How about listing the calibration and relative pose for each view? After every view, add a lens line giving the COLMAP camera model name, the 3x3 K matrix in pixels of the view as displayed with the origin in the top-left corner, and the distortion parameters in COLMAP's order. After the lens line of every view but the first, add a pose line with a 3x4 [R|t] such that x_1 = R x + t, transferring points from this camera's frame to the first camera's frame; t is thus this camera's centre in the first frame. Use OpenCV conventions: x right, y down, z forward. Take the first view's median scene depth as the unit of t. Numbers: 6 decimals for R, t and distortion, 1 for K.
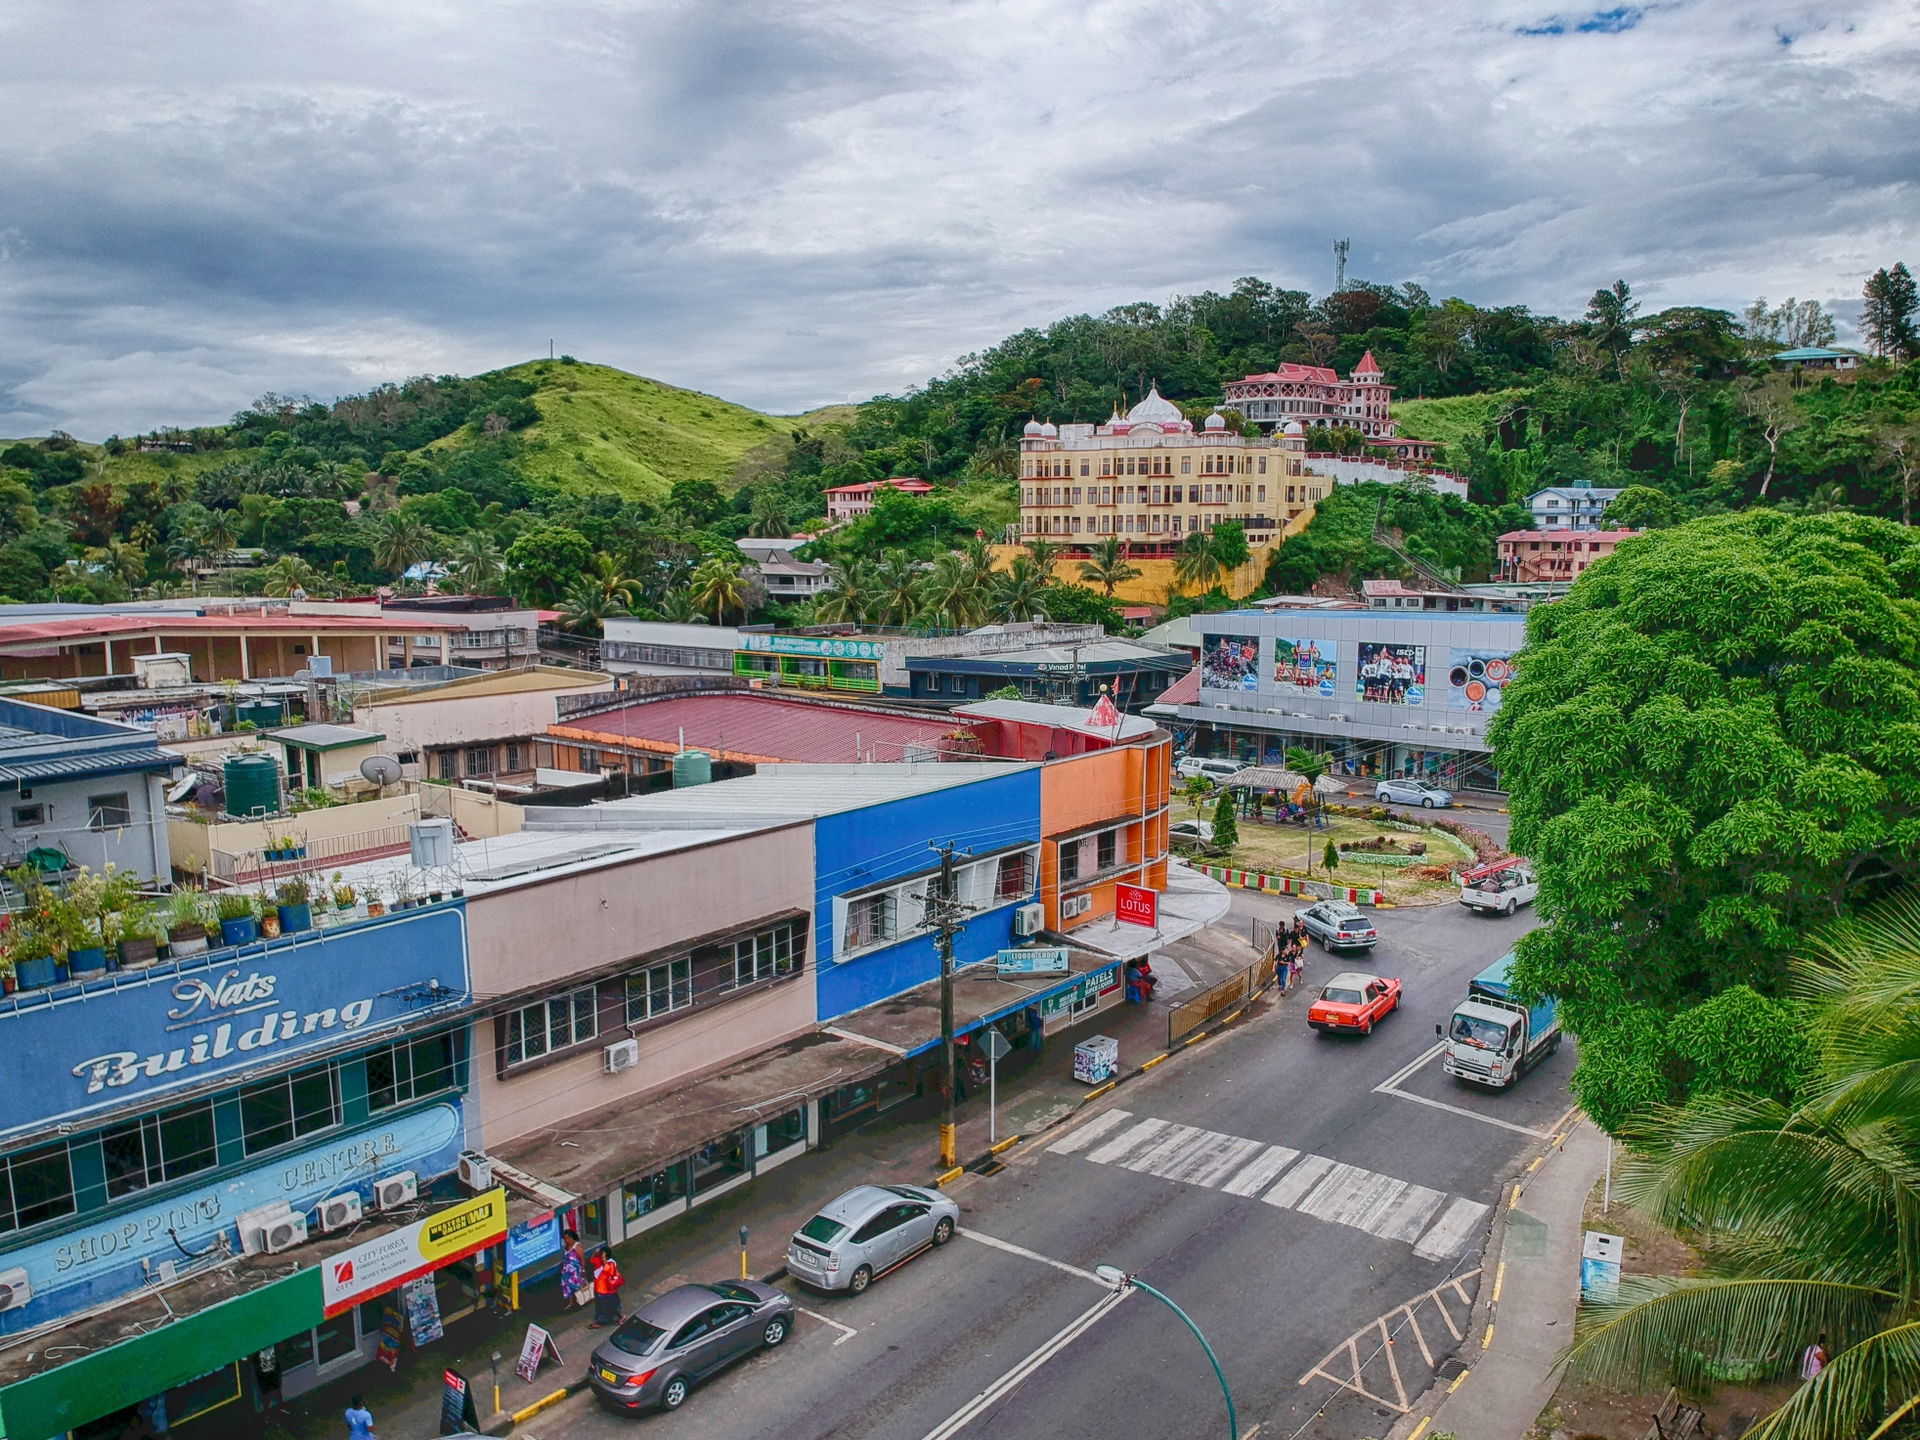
lens RADIAL K [[1362.2, 0, 960.0], [0, 1362.2, 720.0], [0, 0, 1]] dist [0.083176, -0.212849]
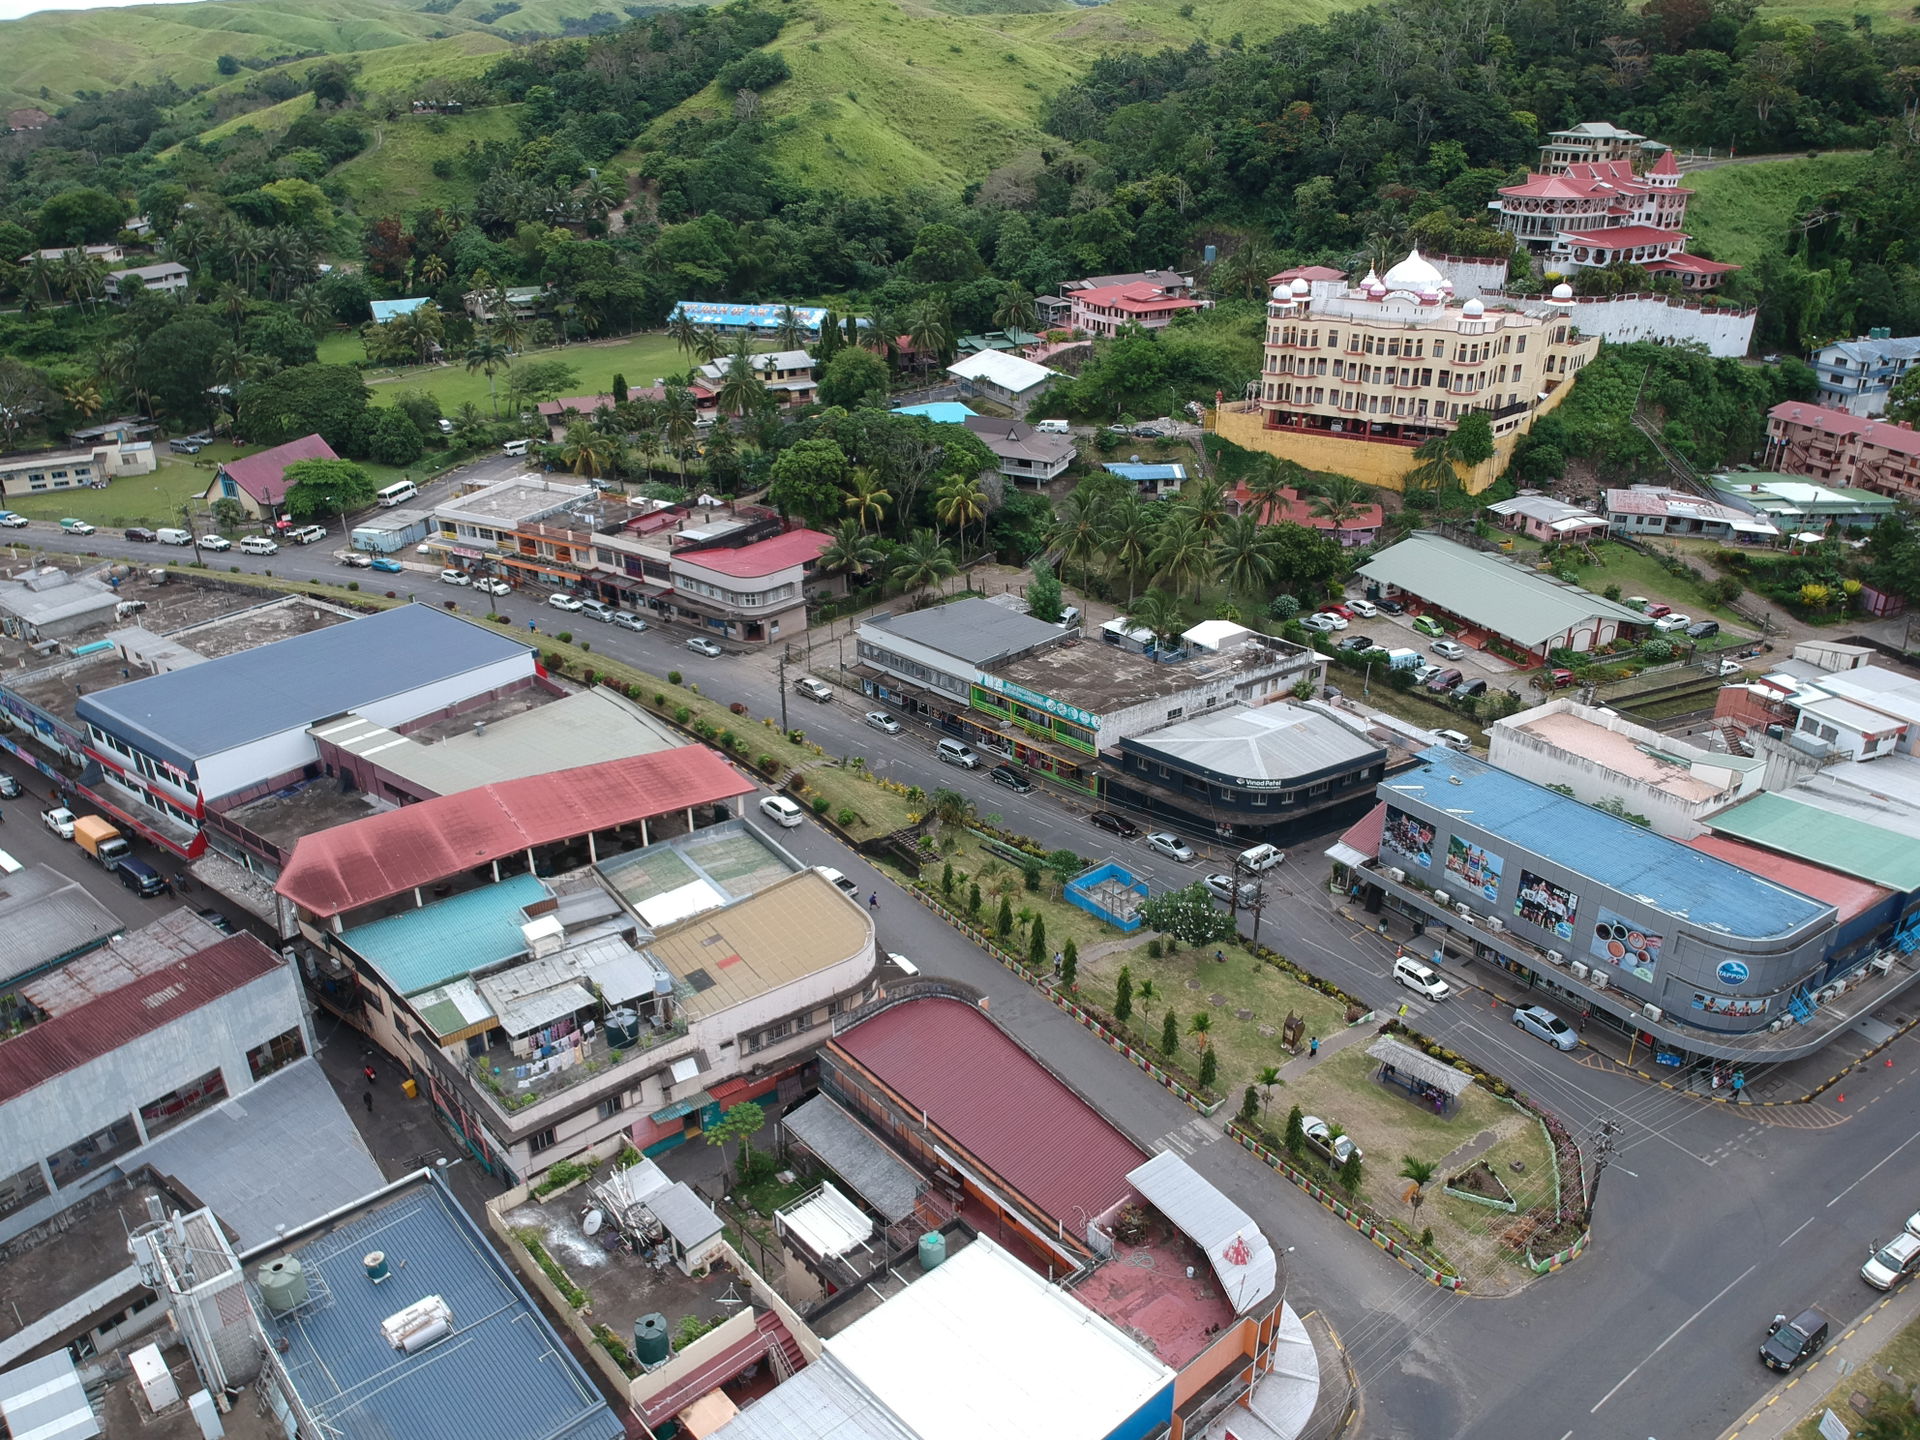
lens RADIAL K [[1347.0, 0, 960.0], [0, 1347.0, 720.0], [0, 0, 1]] dist [-0.002031, -0.054083]
pose [[0.984416, 0.073936, -0.159560, 0.002262], [-0.025597, 0.957903, 0.285948, -0.191339], [0.173985, -0.277408, 0.944867, -0.032612]]
